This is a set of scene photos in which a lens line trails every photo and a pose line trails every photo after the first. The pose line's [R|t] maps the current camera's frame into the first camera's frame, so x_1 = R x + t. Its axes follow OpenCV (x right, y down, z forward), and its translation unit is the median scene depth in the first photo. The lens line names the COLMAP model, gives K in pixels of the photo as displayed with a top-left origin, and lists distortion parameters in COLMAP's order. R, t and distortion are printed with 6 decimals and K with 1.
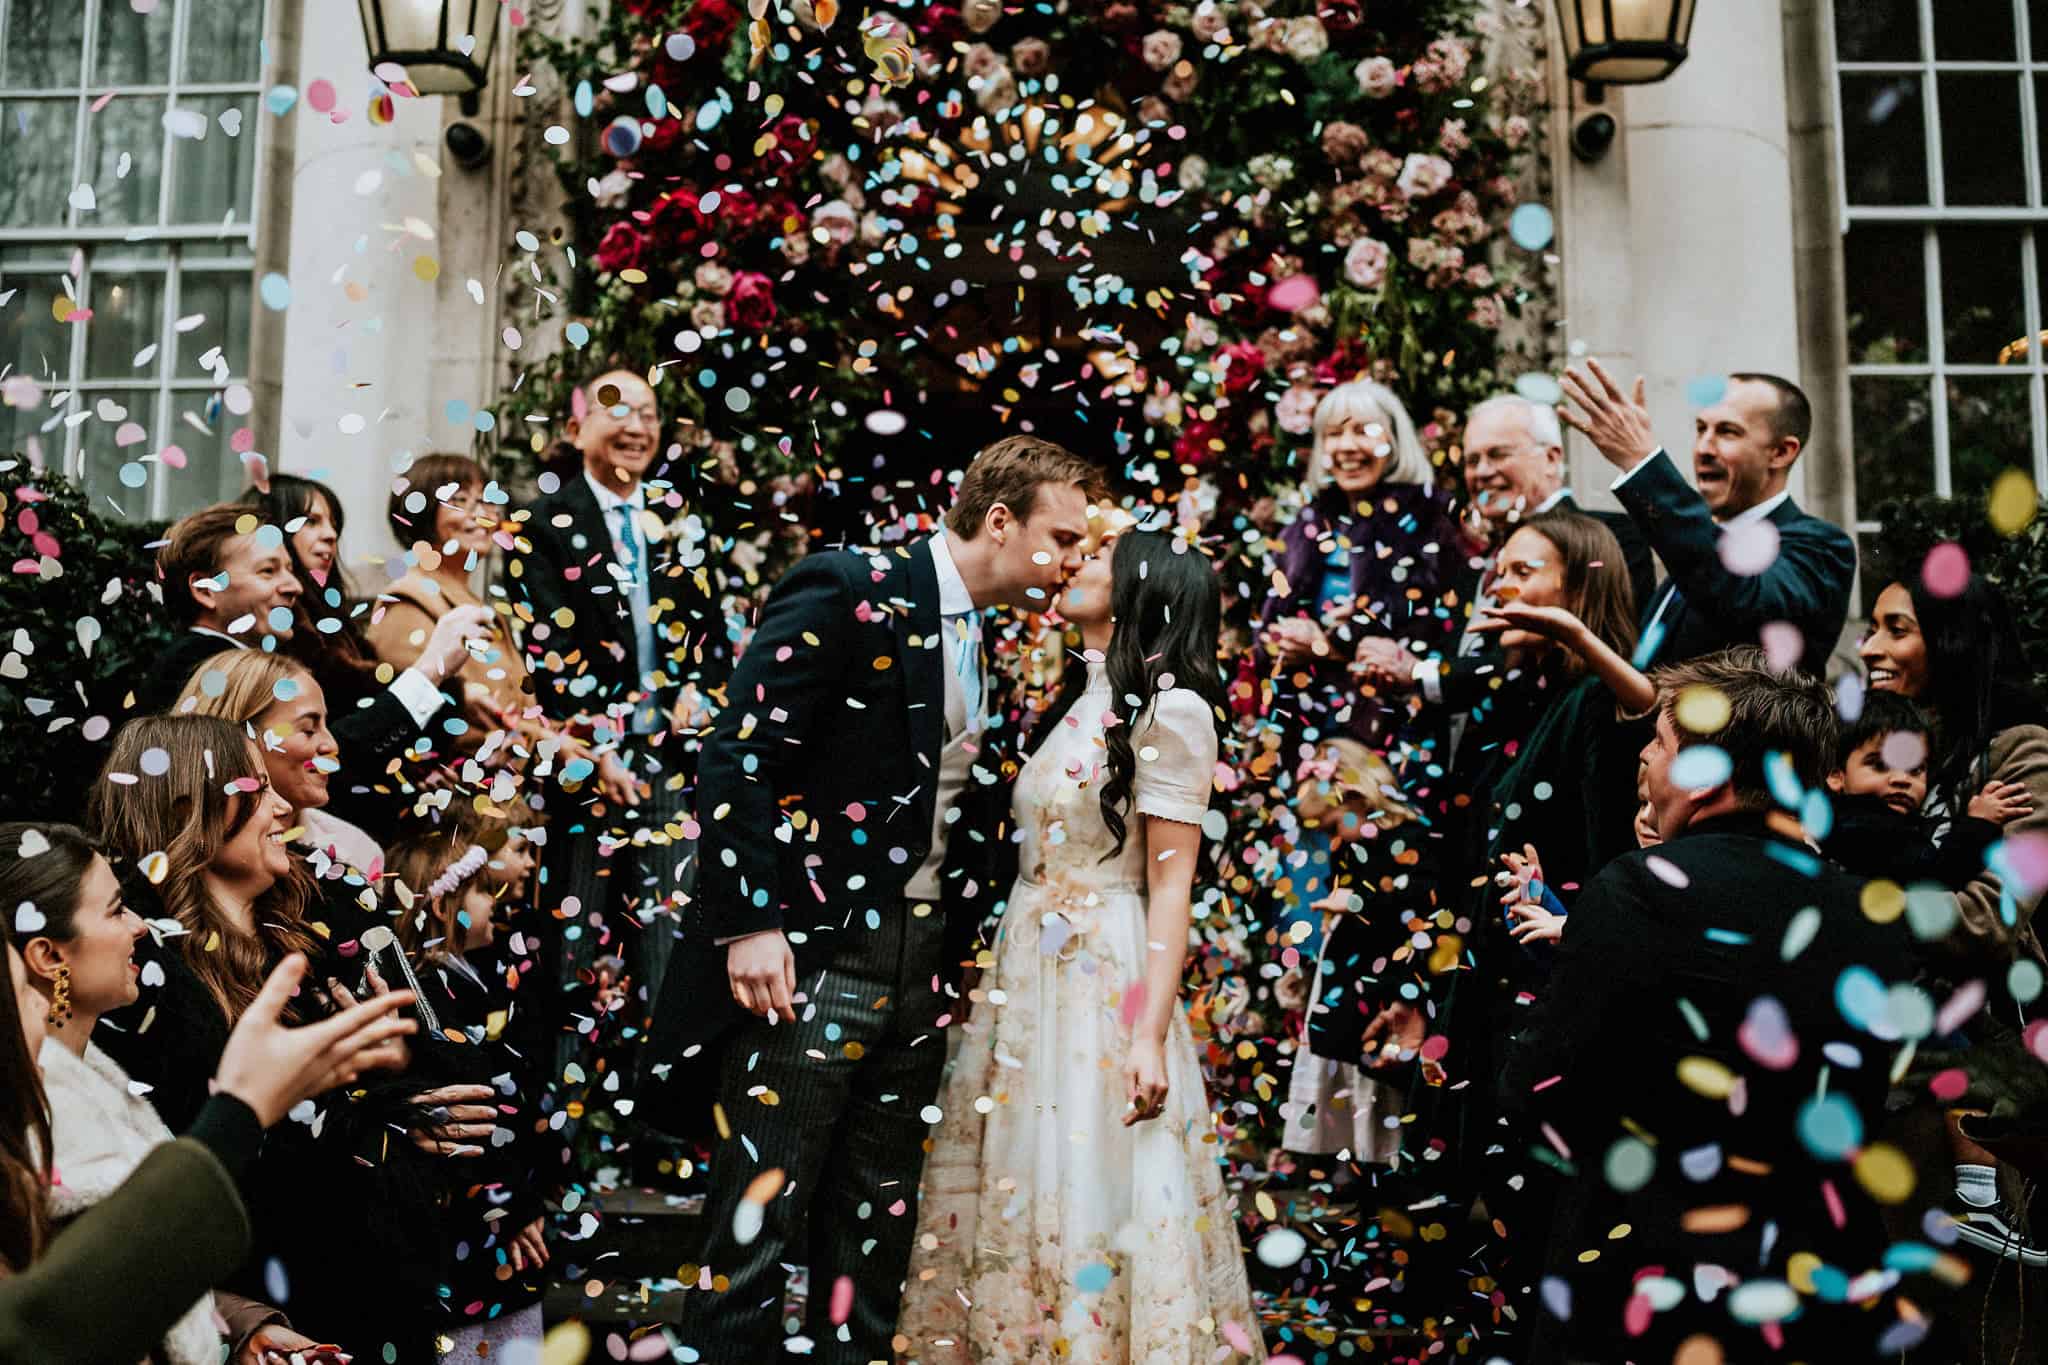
lens RADIAL K [[2043.3, 0, 1025.4], [0, 2043.3, 713.5], [0, 0, 1]] dist [-0.048354, -0.015773]
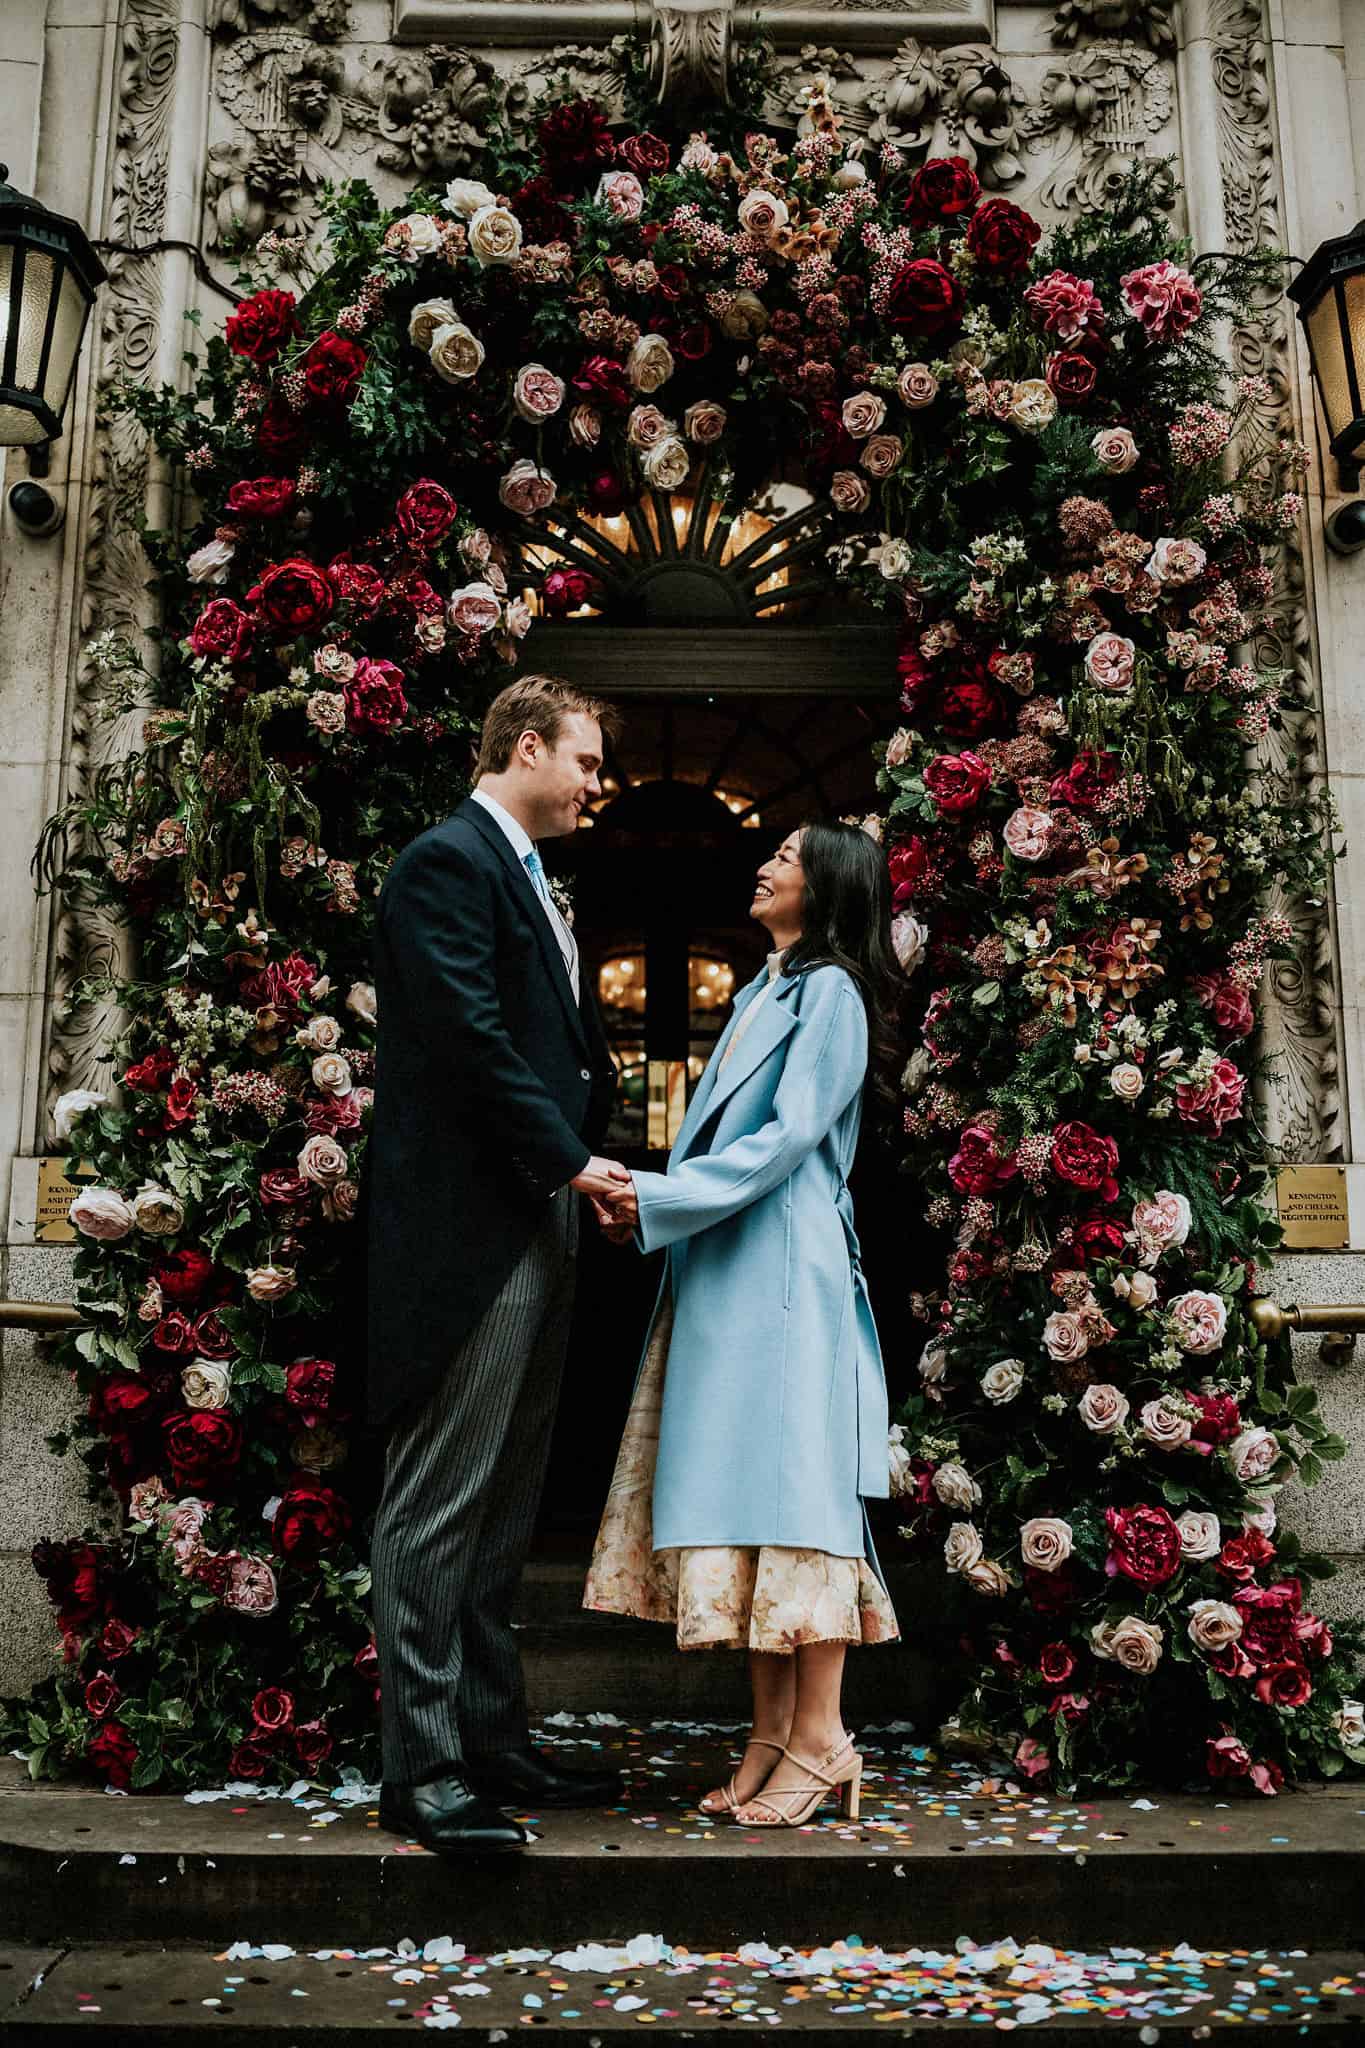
lens RADIAL K [[2012.6, 0, 682.5], [0, 2012.6, 1024.0], [0, 0, 1]] dist [-0.027382, 0.008459]
pose [[0.998509, 0.009702, 0.053727, -0.053149], [-0.005687, 0.997212, -0.074398, -0.007407], [-0.054299, 0.073982, 0.995780, 0.185895]]
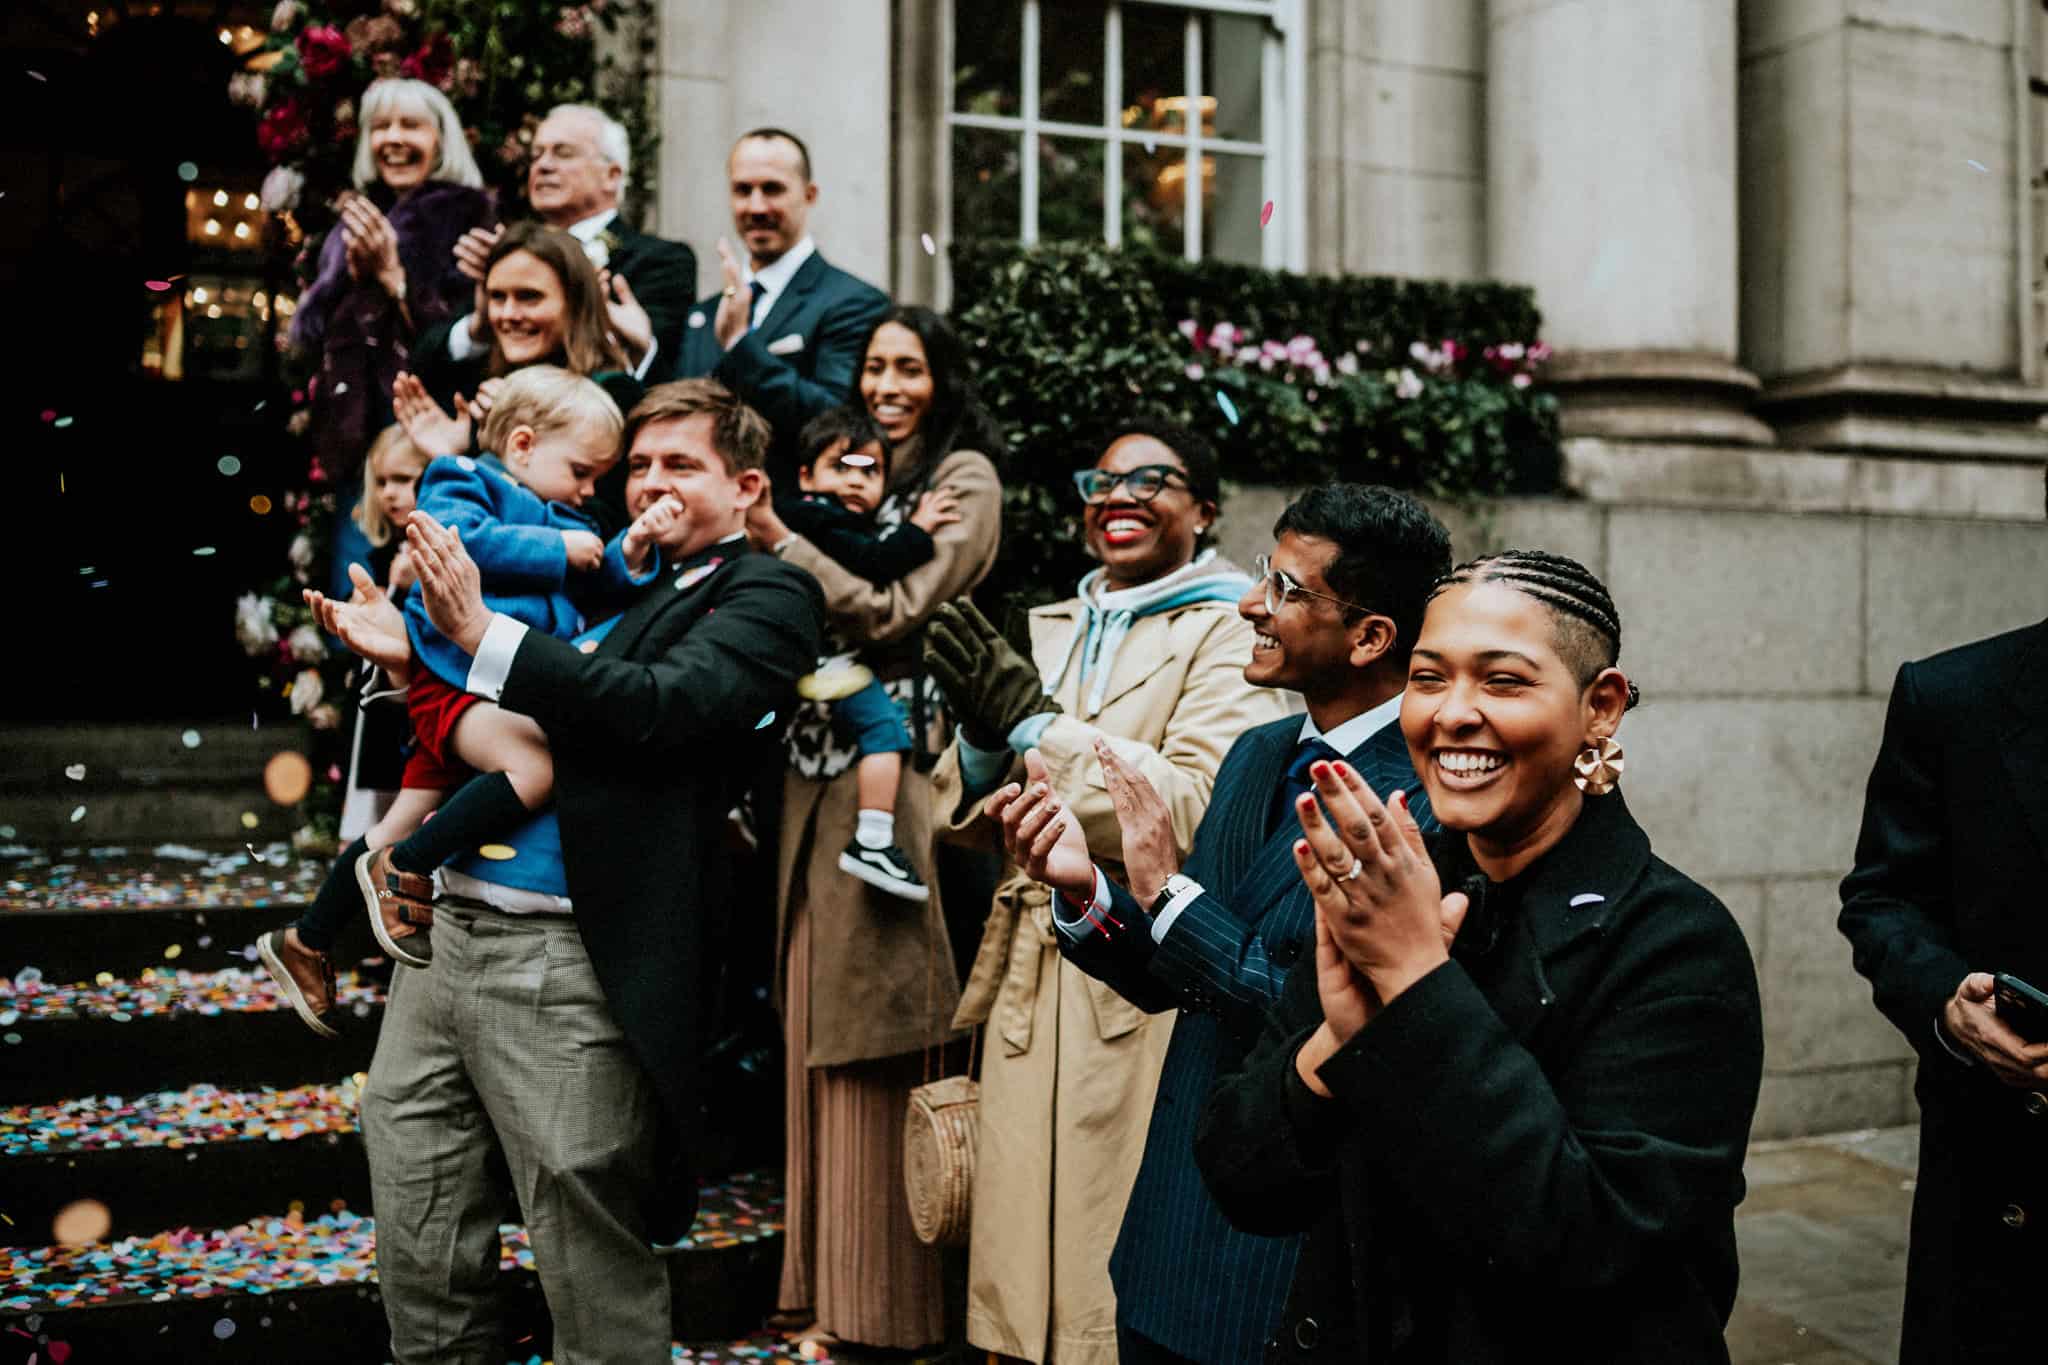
lens RADIAL K [[2046.5, 0, 1054.1], [0, 2046.5, 682.0], [0, 0, 1]] dist [-0.066559, -0.015373]
pose [[0.924397, 0.003019, 0.381421, 0.061512], [-0.047642, 0.993052, 0.107603, 0.009494], [-0.378446, -0.117639, 0.918117, -0.056140]]
